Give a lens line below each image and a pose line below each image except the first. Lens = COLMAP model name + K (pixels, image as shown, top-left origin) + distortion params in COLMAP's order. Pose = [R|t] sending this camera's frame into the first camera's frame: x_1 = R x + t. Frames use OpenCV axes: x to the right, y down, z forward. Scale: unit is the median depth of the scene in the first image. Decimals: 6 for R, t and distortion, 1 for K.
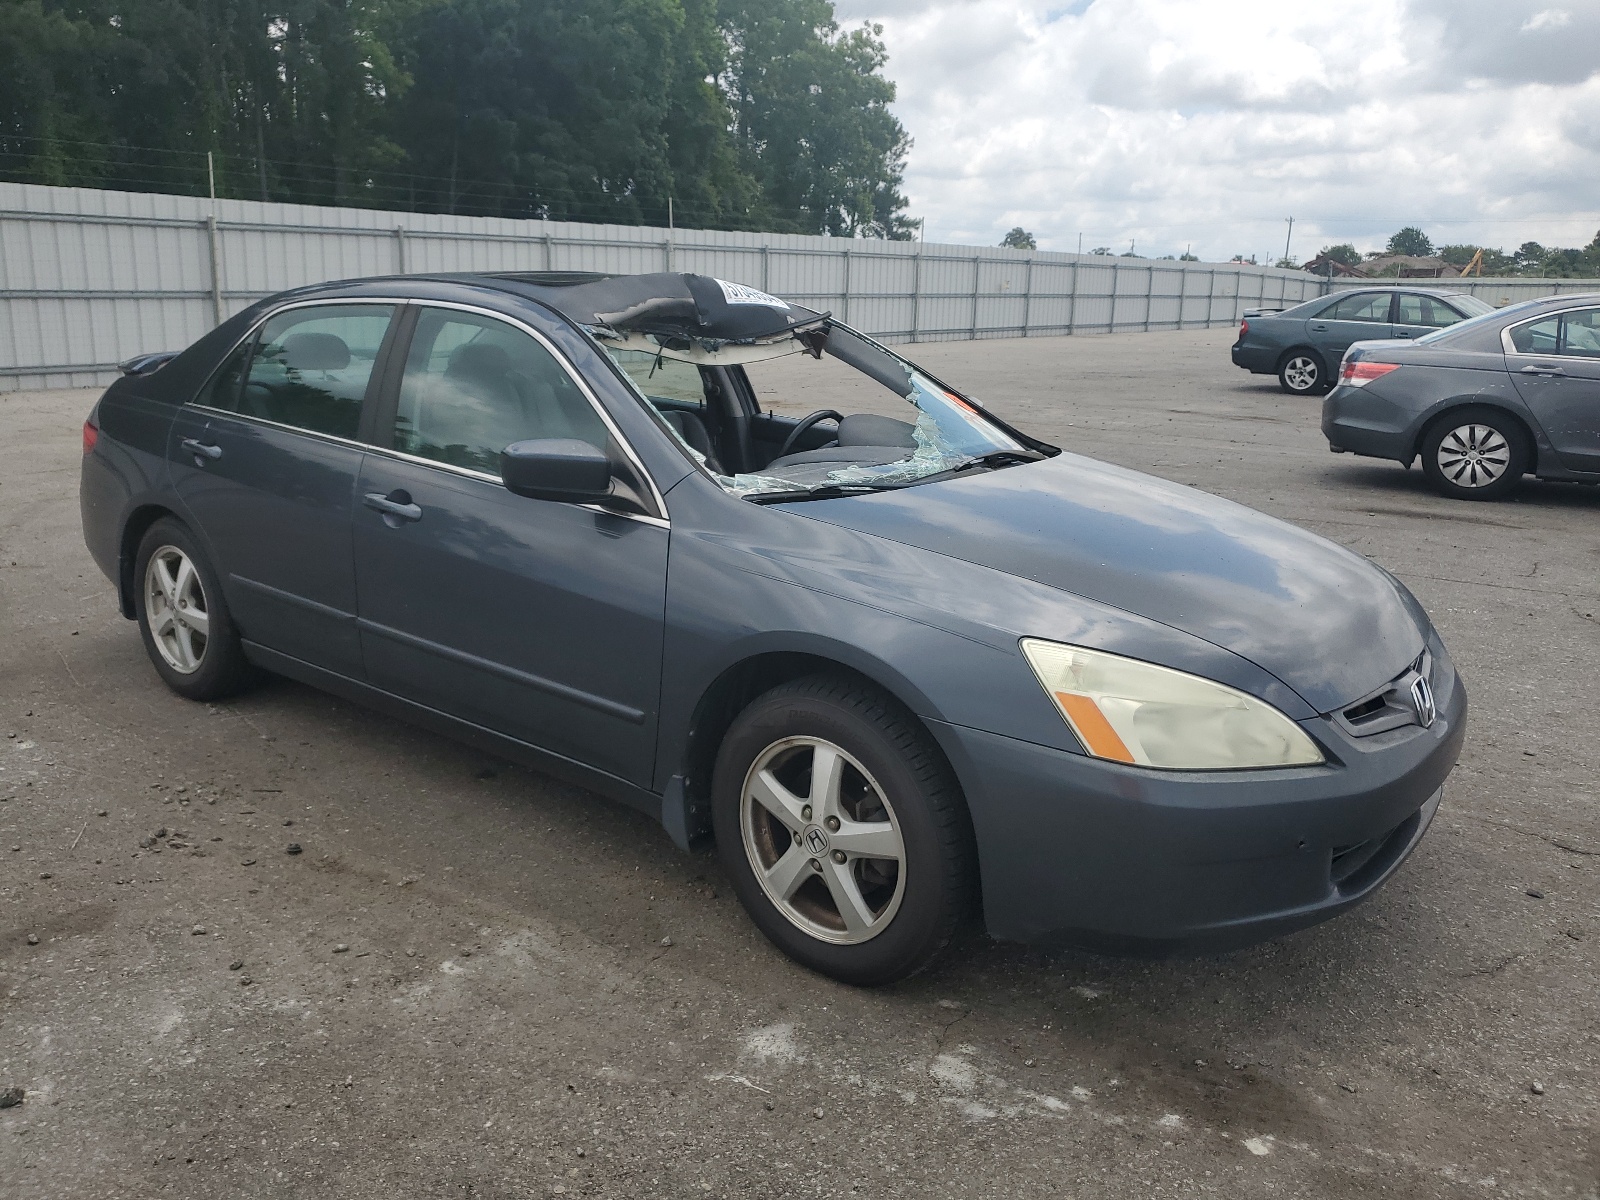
lens RADIAL K [[1204.7, 0, 787.9], [0, 1204.7, 592.1], [0, 0, 1]] dist [0.010024, 0.002875]
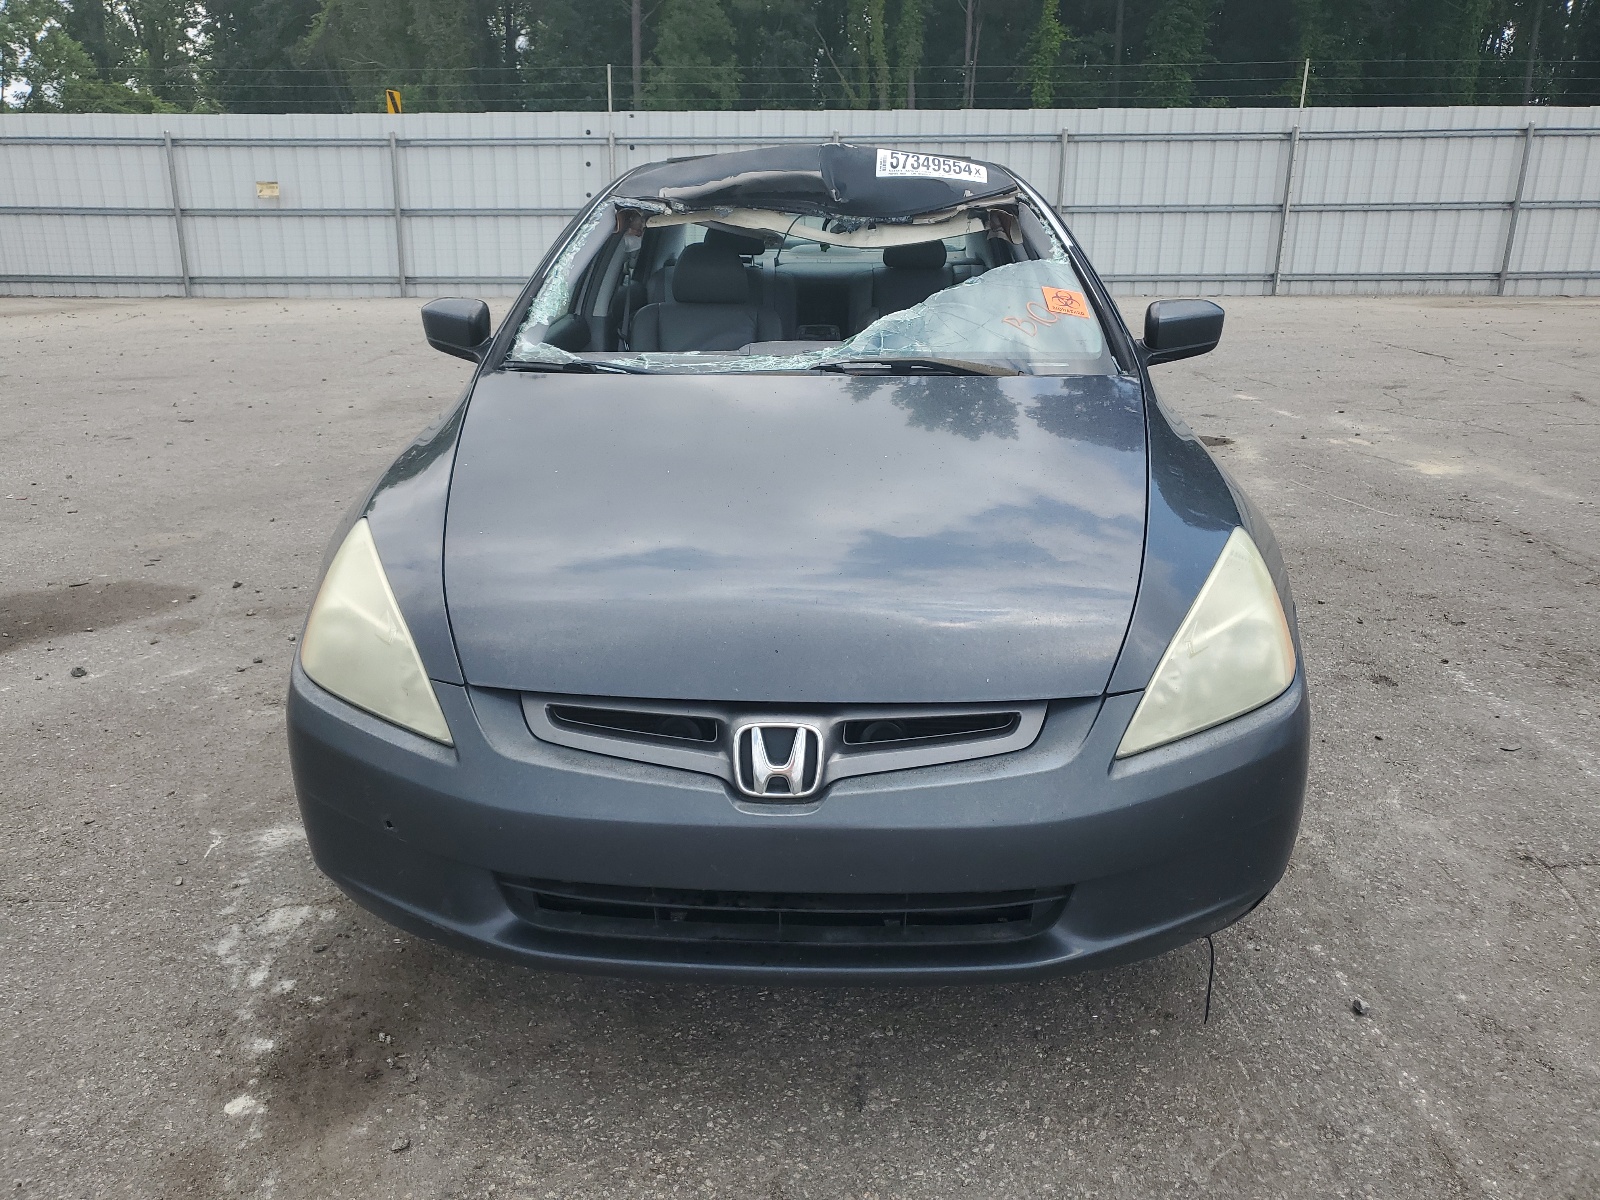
lens RADIAL K [[1204.7, 0, 793.4], [0, 1204.7, 604.9], [0, 0, 1]] dist [0.010024, 0.002875]
pose [[0.606629, 0.236302, -0.759054, 1.014572], [-0.181555, 0.970750, 0.157108, -0.092695], [0.773976, 0.042504, 0.631787, 0.612707]]
